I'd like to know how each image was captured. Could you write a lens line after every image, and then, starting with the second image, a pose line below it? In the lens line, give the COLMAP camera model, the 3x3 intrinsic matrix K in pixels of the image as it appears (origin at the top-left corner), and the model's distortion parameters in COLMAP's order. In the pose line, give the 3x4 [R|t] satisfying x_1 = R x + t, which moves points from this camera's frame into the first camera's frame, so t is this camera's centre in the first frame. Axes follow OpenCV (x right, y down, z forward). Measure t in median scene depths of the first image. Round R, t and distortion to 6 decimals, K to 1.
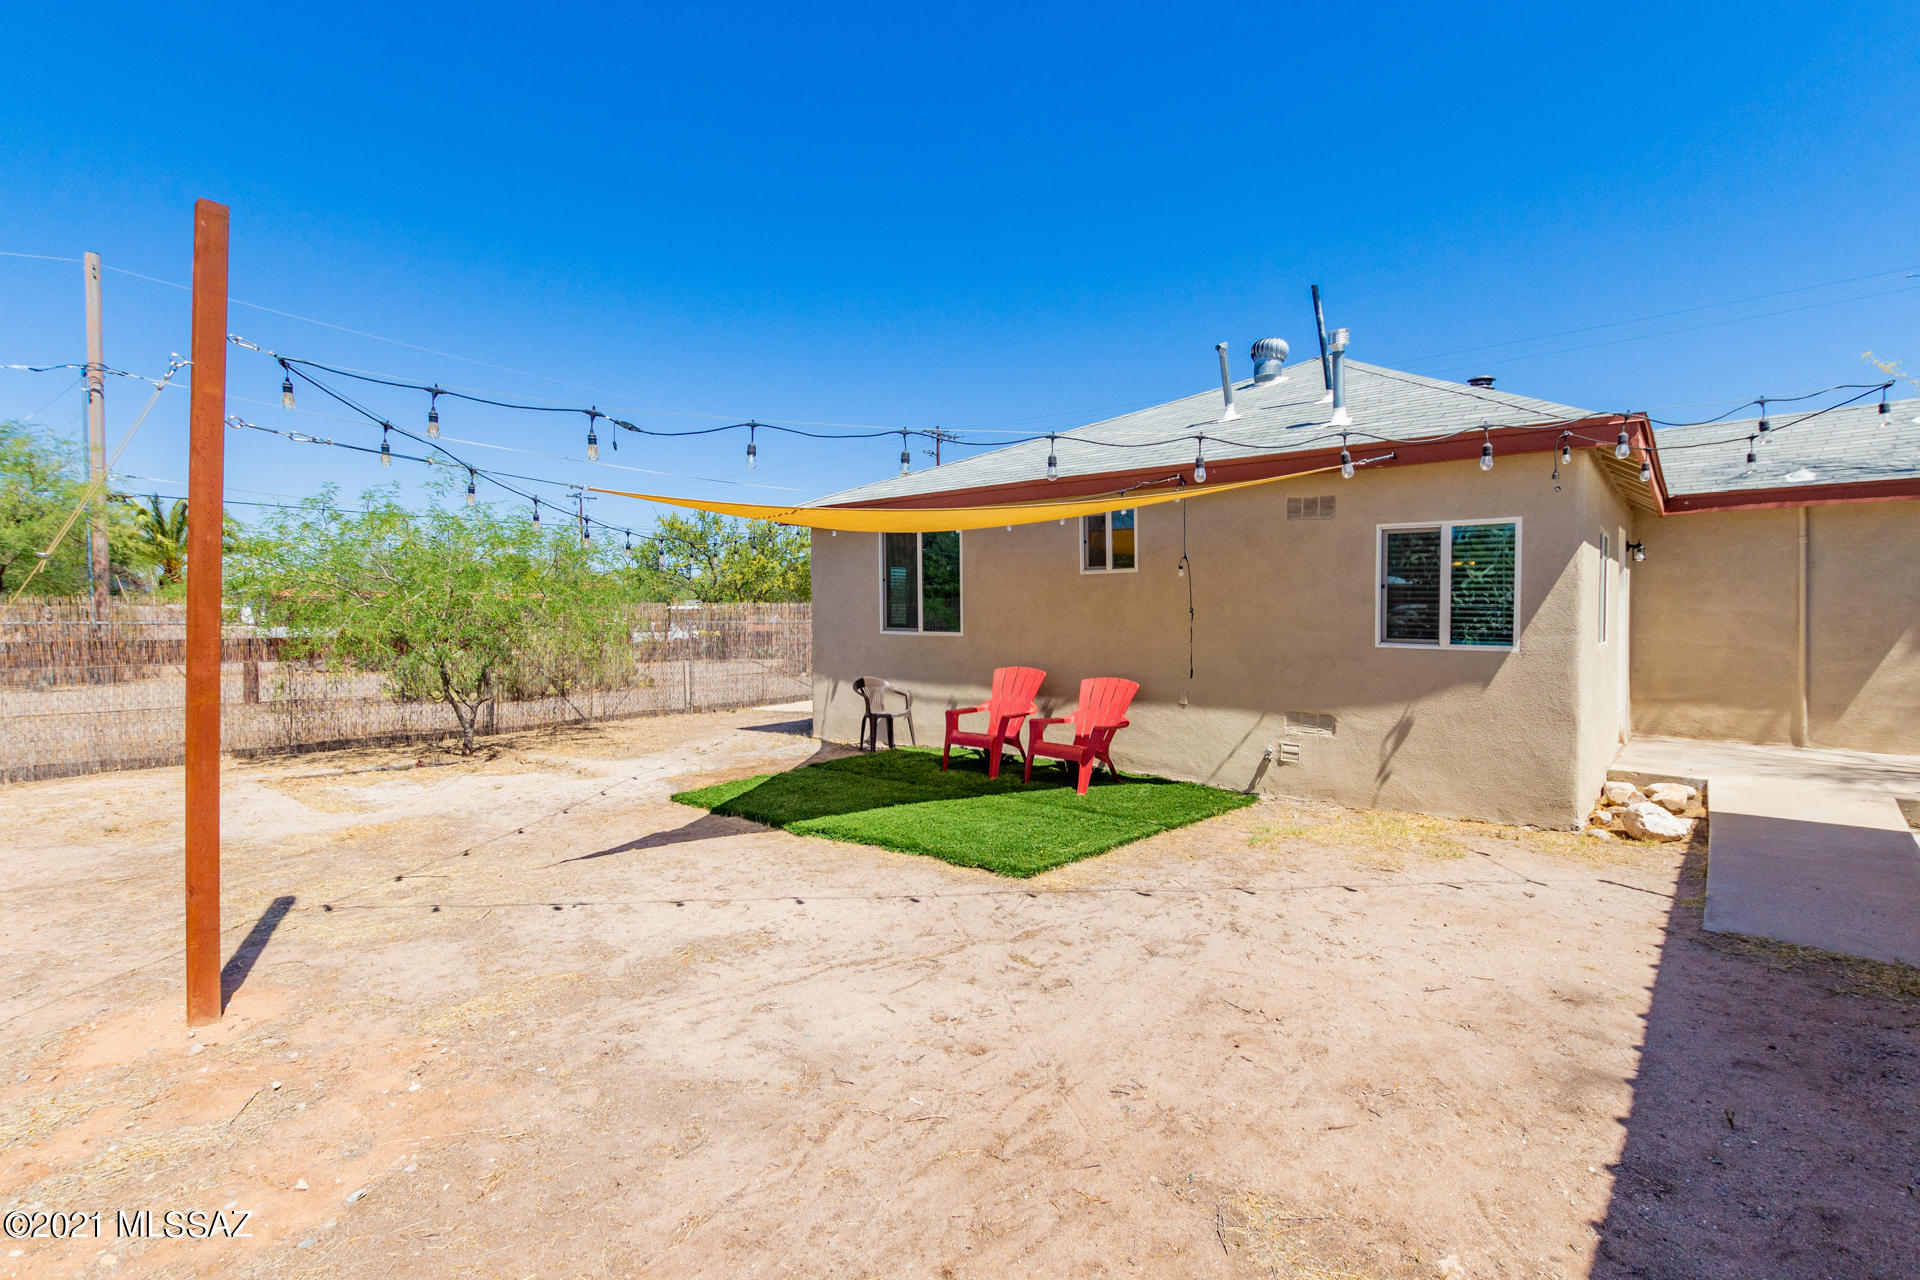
lens RADIAL K [[873.1, 0, 960.4], [0, 873.1, 638.4], [0, 0, 1]] dist [0.001650, -0.000859]
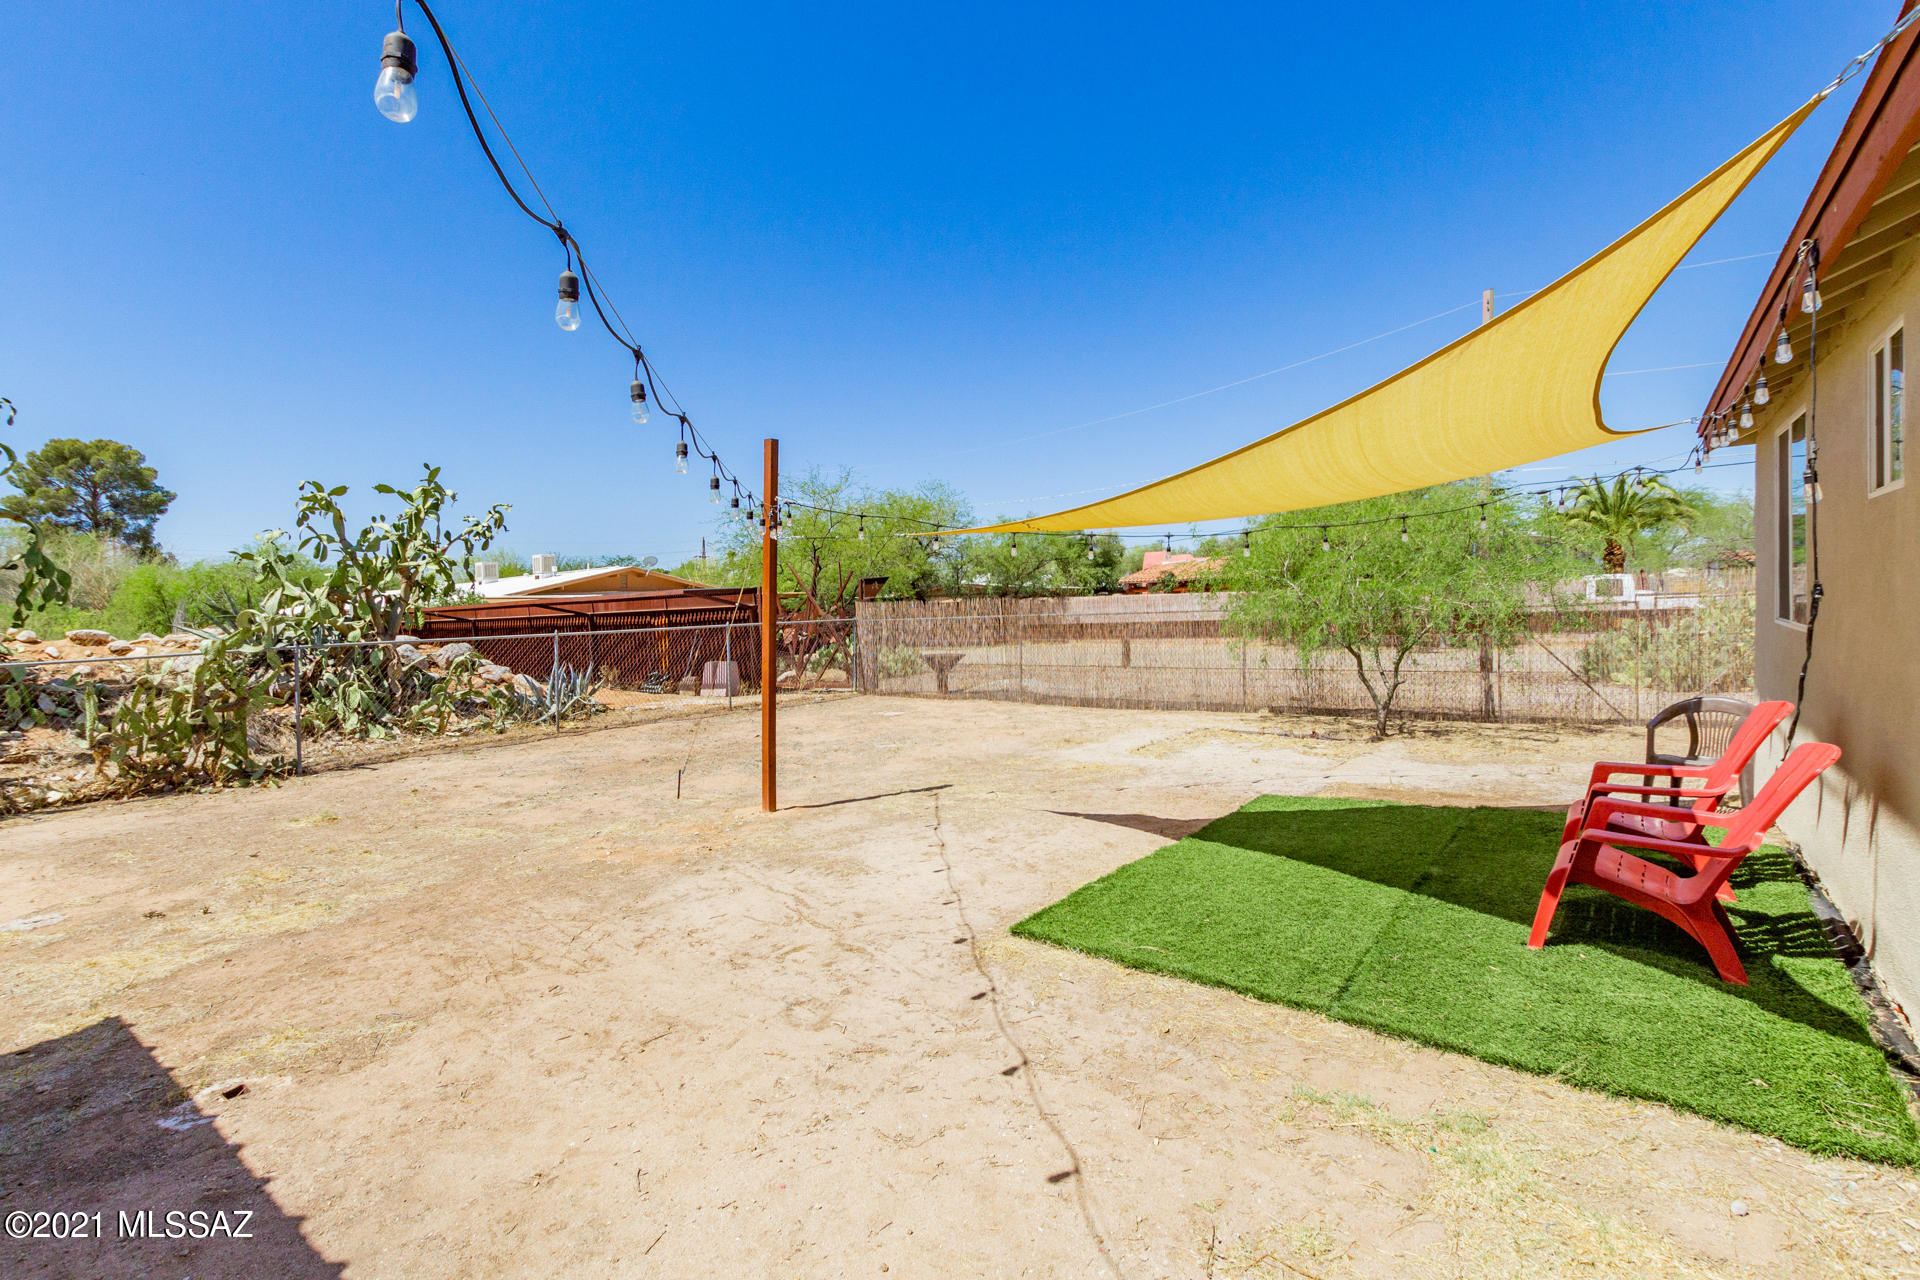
lens RADIAL K [[873.1, 0, 957.7], [0, 873.1, 633.8], [0, 0, 1]] dist [0.001650, -0.000859]
pose [[0.073727, 0.024714, -0.996972, 1.104023], [0.016045, 0.999534, 0.025964, -0.056797], [0.997149, -0.017911, 0.073296, 1.053097]]
